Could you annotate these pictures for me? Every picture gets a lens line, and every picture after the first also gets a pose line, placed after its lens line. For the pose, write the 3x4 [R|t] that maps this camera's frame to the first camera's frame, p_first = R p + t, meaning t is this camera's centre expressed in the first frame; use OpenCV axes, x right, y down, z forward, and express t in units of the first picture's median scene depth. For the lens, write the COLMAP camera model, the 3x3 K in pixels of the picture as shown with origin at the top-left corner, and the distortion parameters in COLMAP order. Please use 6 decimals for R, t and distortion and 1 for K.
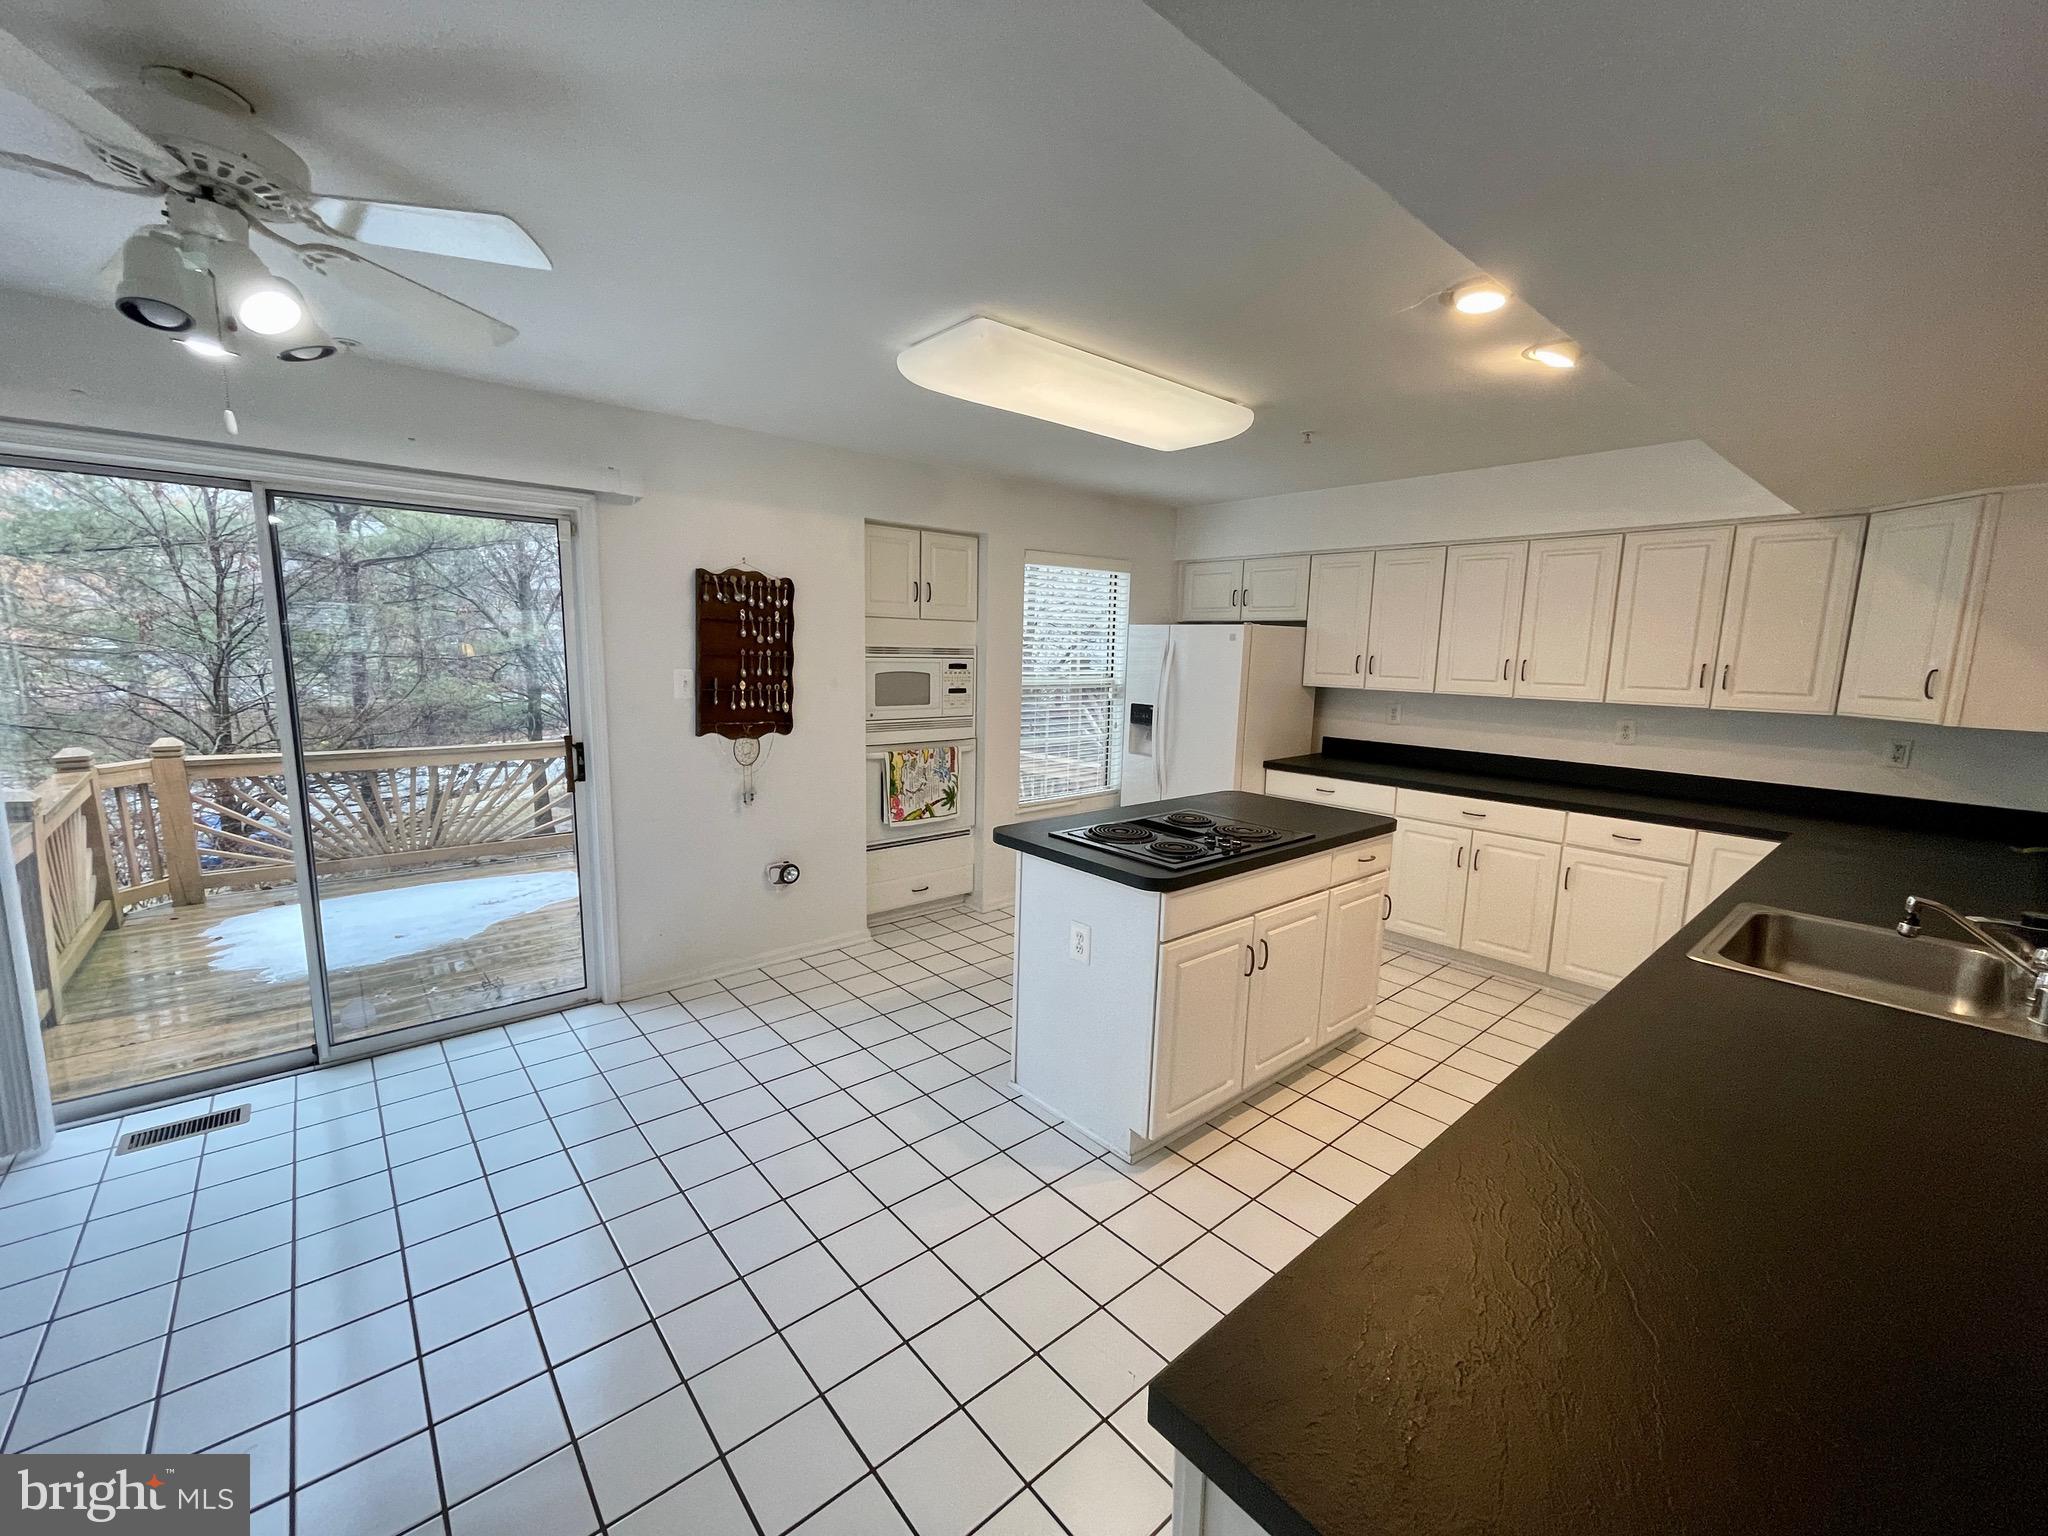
lens RADIAL K [[829.3, 0, 1025.2], [0, 829.3, 773.2], [0, 0, 1]] dist [0.002509, -0.000175]
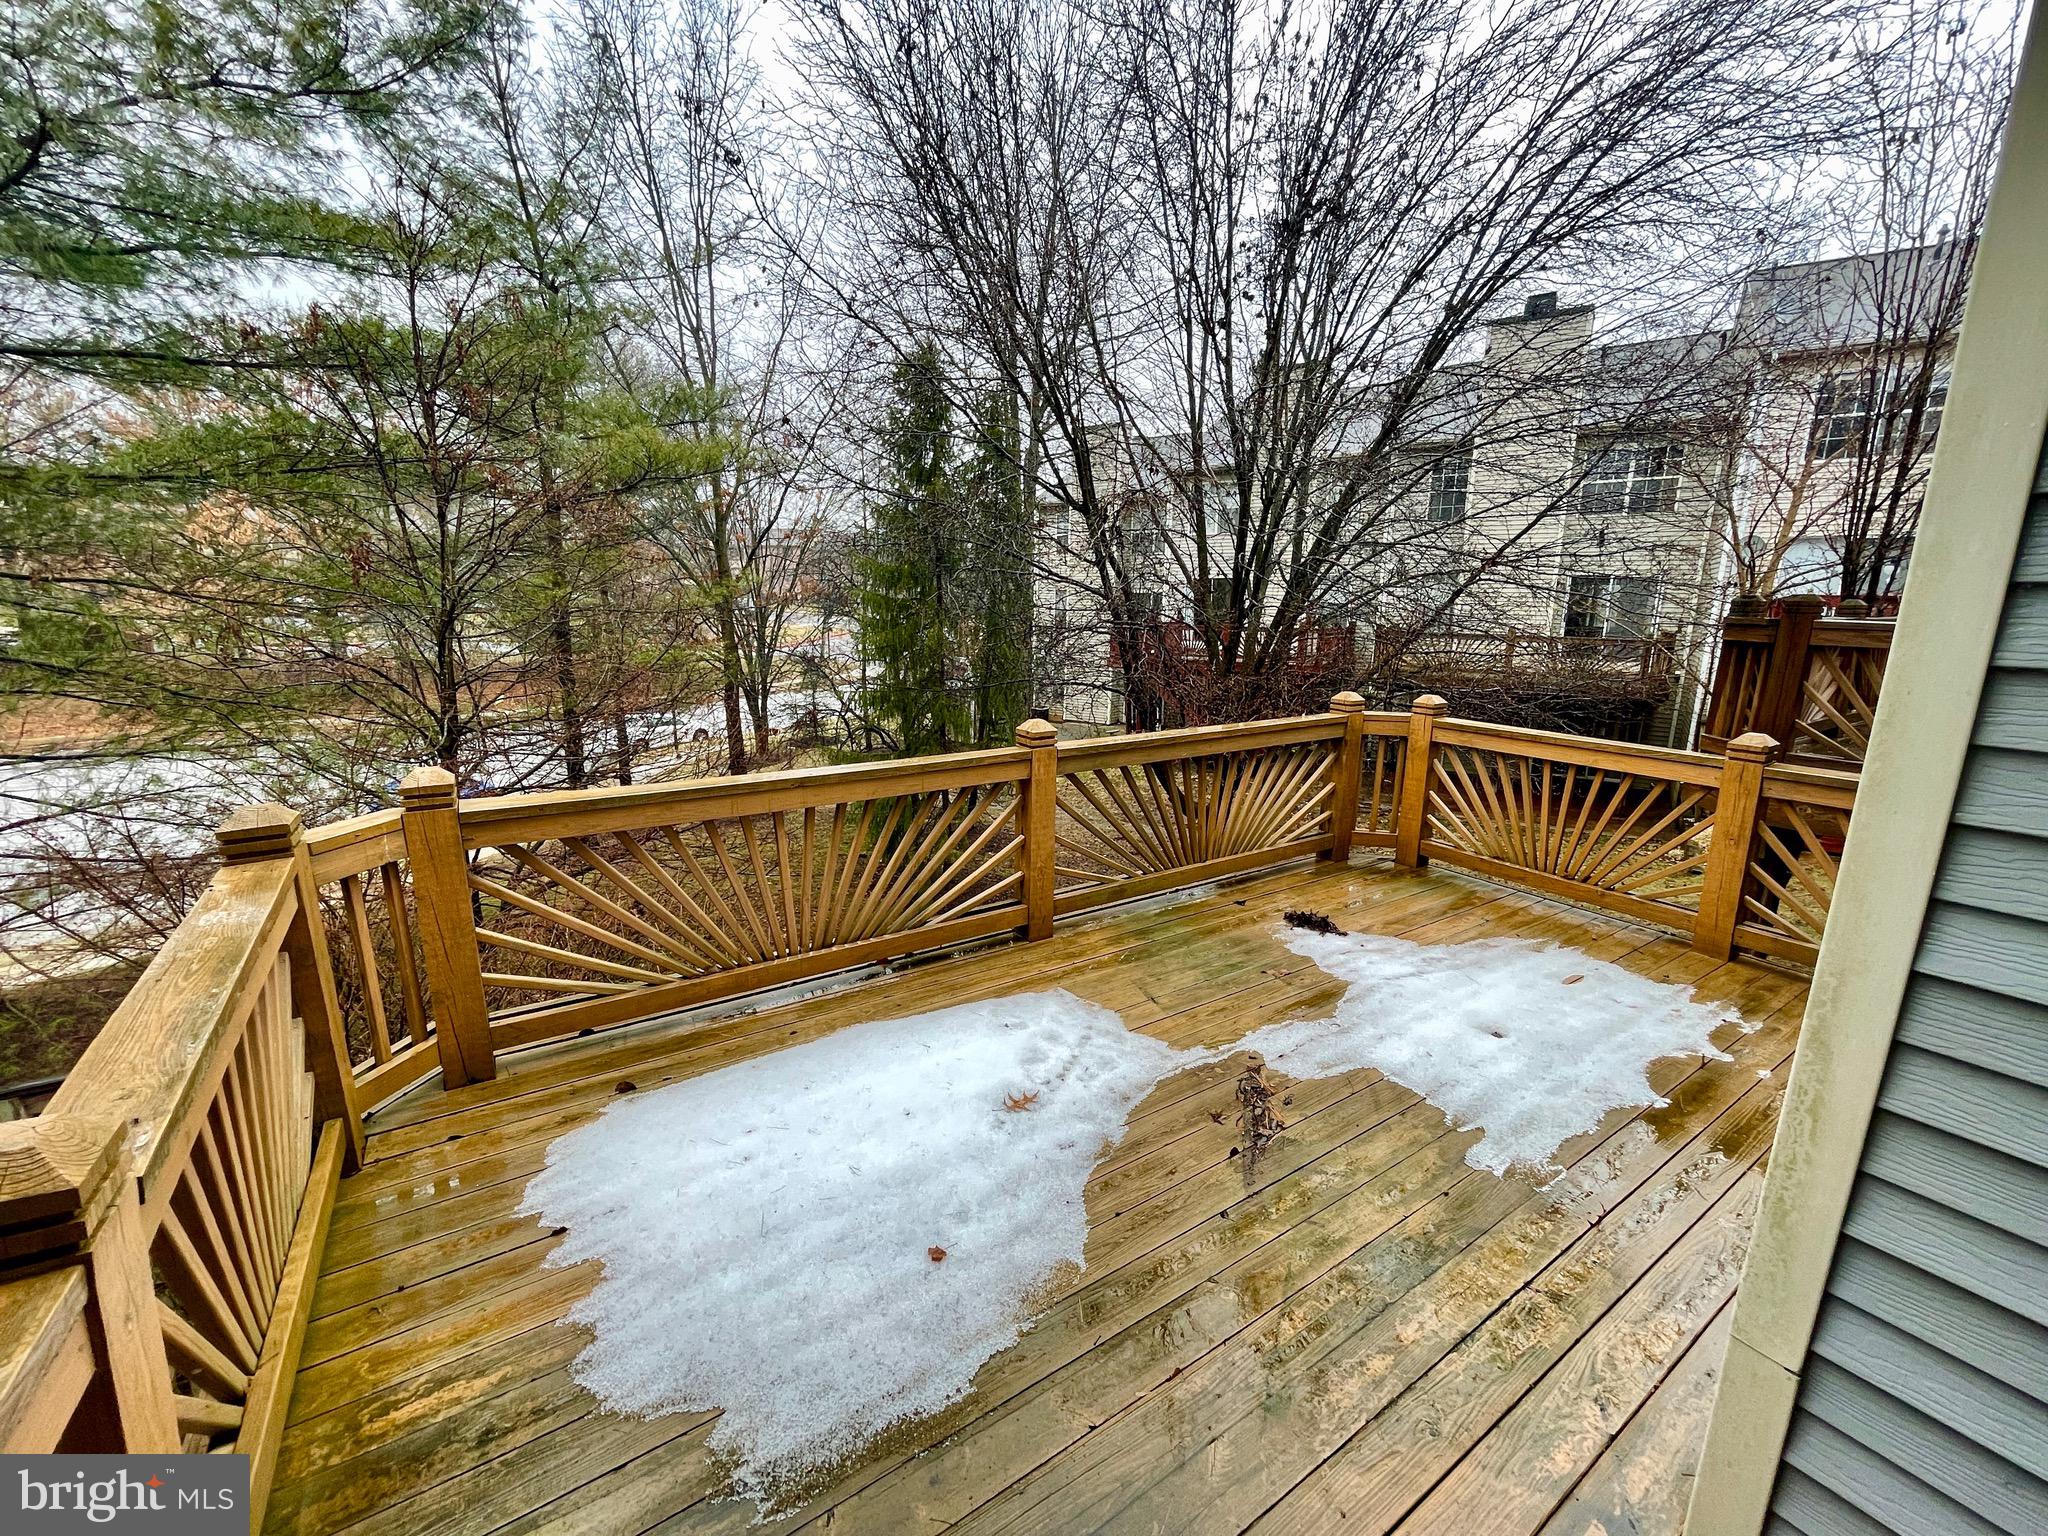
lens RADIAL K [[829.3, 0, 1025.2], [0, 829.3, 773.2], [0, 0, 1]] dist [0.002509, -0.000175]
pose [[0.991921, 0.017339, -0.125669, -0.618627], [-0.010250, 0.998331, 0.056838, -0.072876], [0.126445, -0.055091, 0.990443, 0.555958]]
